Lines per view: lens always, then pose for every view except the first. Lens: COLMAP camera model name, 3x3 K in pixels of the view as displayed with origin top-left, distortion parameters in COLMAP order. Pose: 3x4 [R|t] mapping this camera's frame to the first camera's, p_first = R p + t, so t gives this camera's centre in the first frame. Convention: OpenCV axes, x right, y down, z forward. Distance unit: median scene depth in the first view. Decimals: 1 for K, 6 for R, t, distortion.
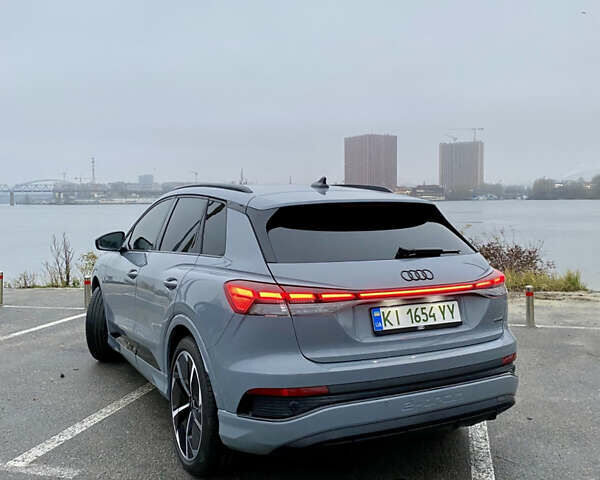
lens RADIAL K [[597.7, 0, 300.0], [0, 597.7, 240.0], [0, 0, 1]] dist [0.131747, -0.300441]
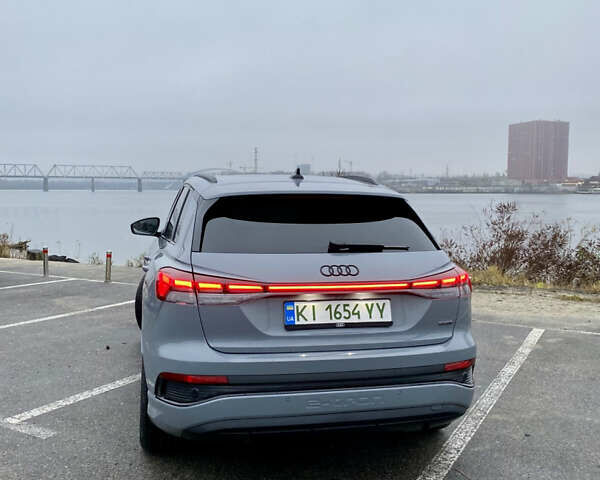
lens RADIAL K [[597.7, 0, 300.0], [0, 597.7, 240.0], [0, 0, 1]] dist [0.131747, -0.300441]
pose [[0.967550, 0.035962, -0.250109, 0.372748], [-0.031580, 0.999270, 0.021515, -0.009247], [0.250700, -0.012918, 0.967979, 0.053155]]
